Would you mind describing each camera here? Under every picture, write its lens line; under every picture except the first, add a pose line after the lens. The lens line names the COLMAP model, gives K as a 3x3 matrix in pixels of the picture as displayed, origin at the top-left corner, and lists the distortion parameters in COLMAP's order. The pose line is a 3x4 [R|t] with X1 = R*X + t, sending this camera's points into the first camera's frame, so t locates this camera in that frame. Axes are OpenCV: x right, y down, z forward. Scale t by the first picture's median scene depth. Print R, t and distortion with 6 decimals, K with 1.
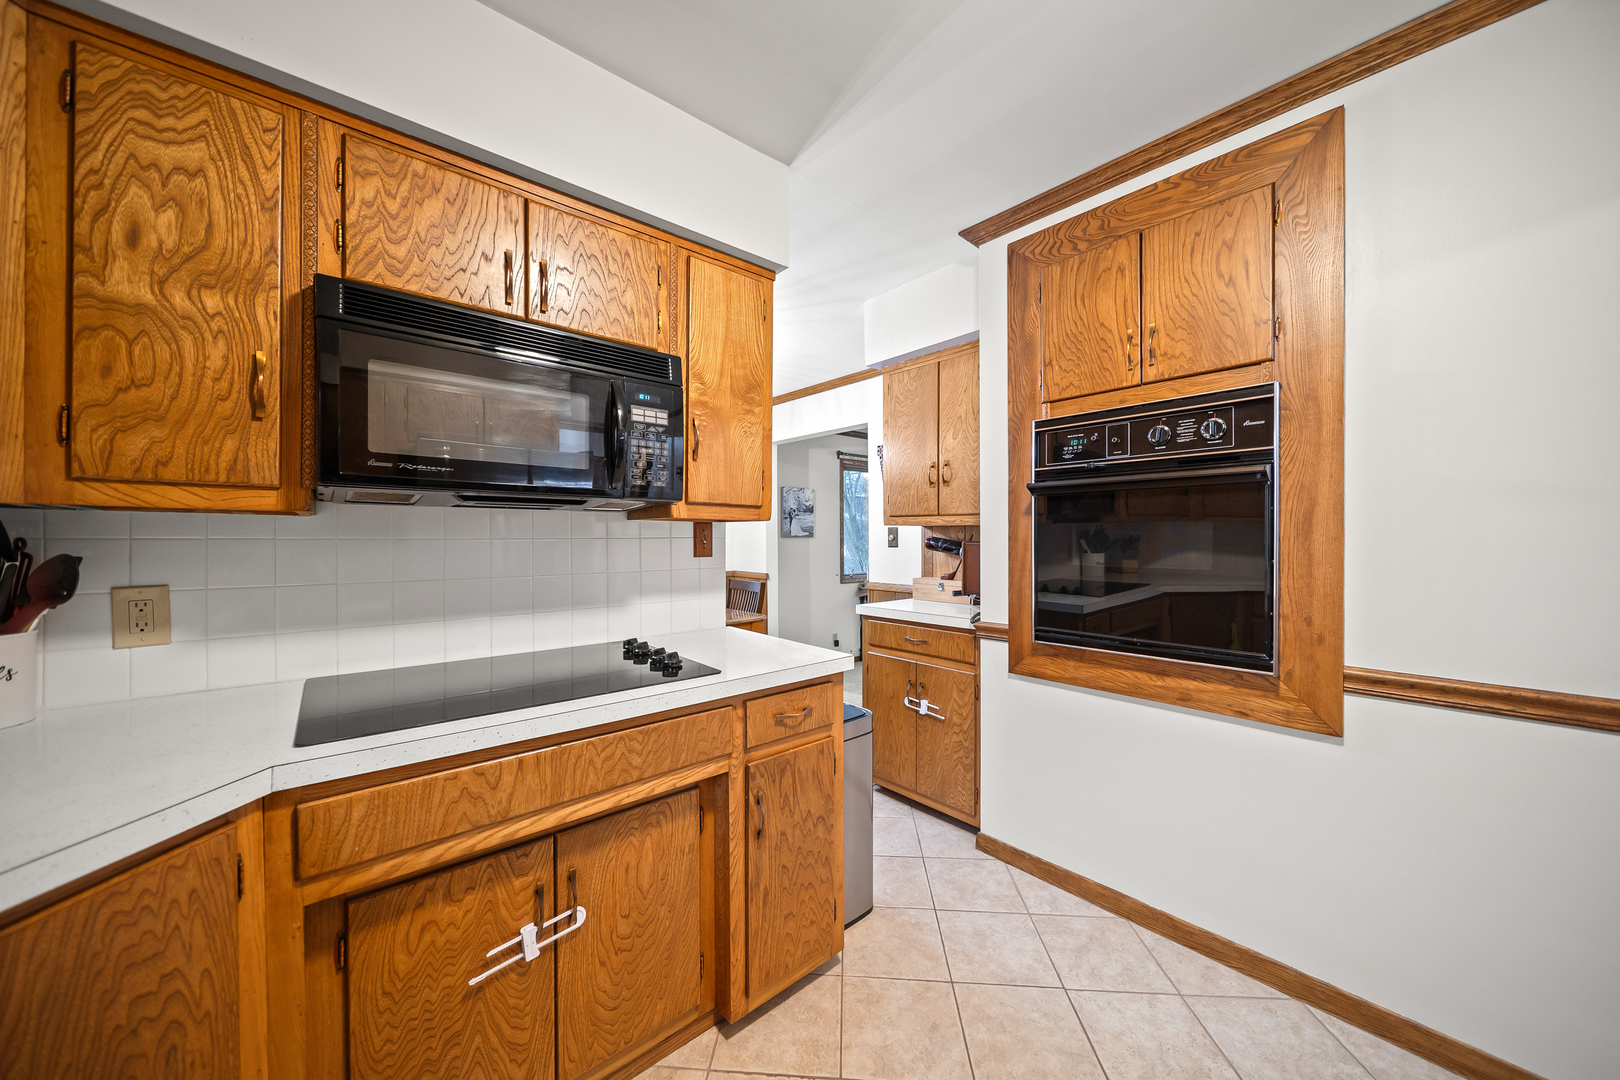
lens RADIAL K [[568.6, 0, 803.9], [0, 568.6, 538.6], [0, 0, 1]] dist [0.000647, 0.000012]
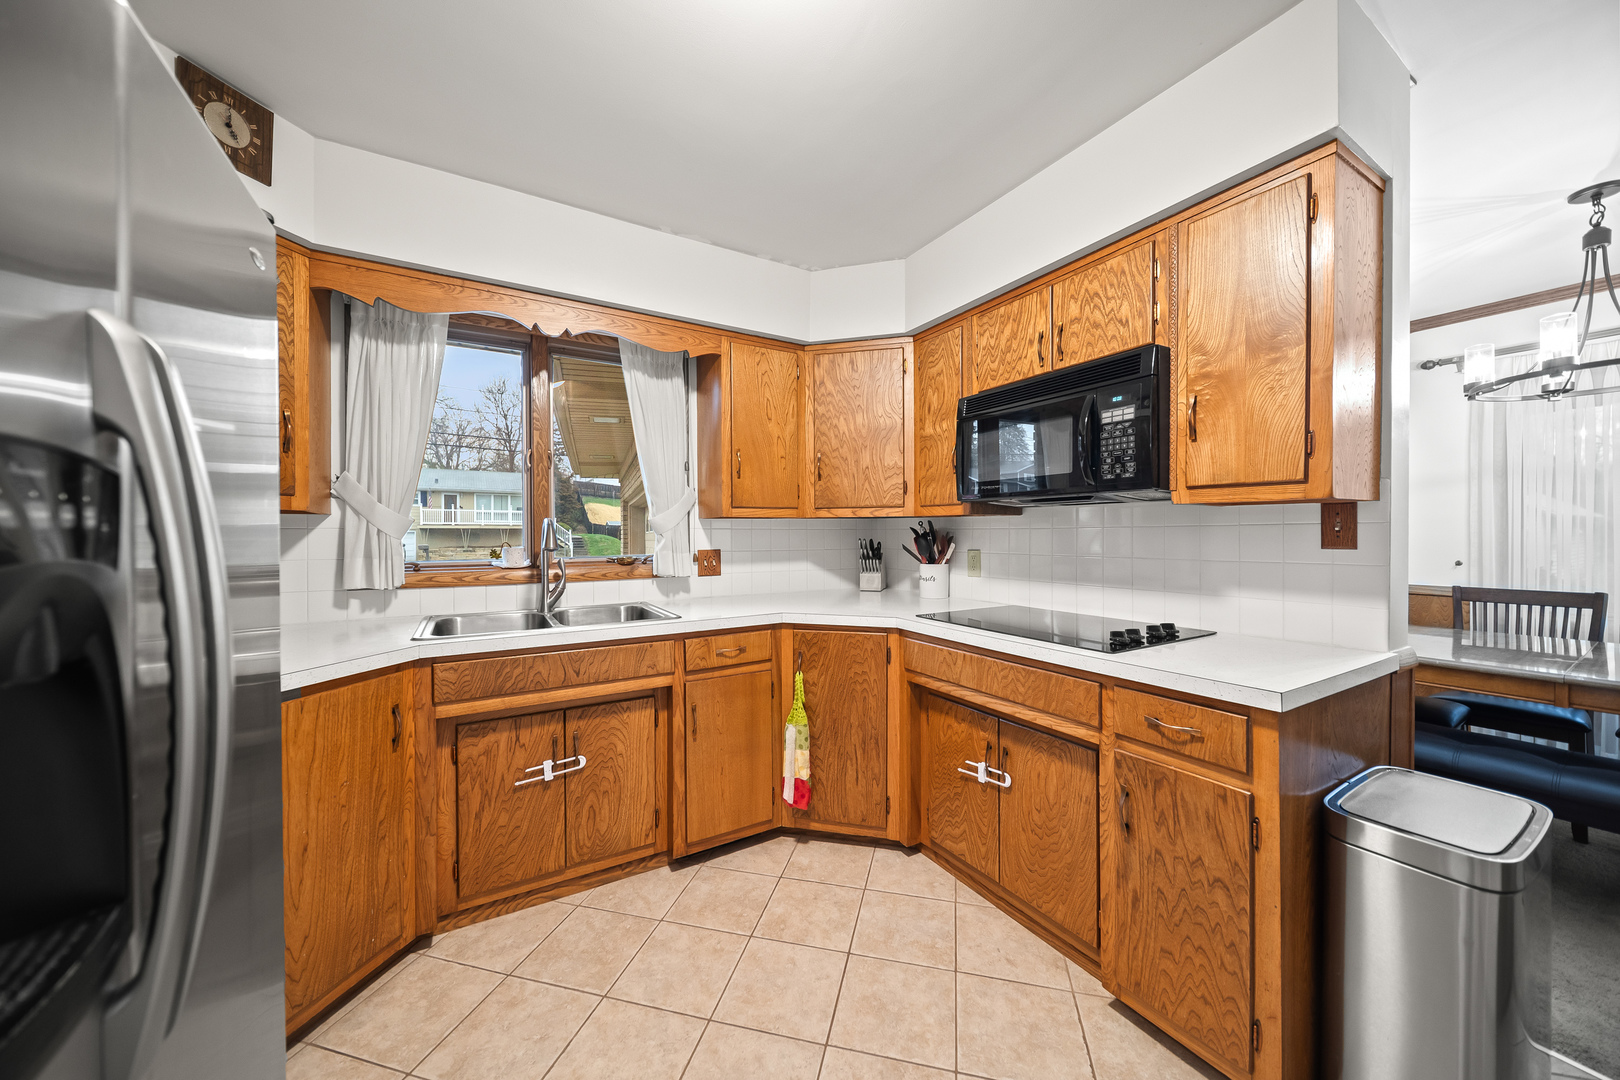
lens RADIAL K [[568.6, 0, 813.3], [0, 568.6, 534.8], [0, 0, 1]] dist [0.000647, 0.000012]
pose [[-0.173182, 0.004418, -0.984880, 0.933410], [0.001976, 0.999989, 0.004139, 0.011846], [0.984888, -0.001229, -0.173189, 0.614514]]
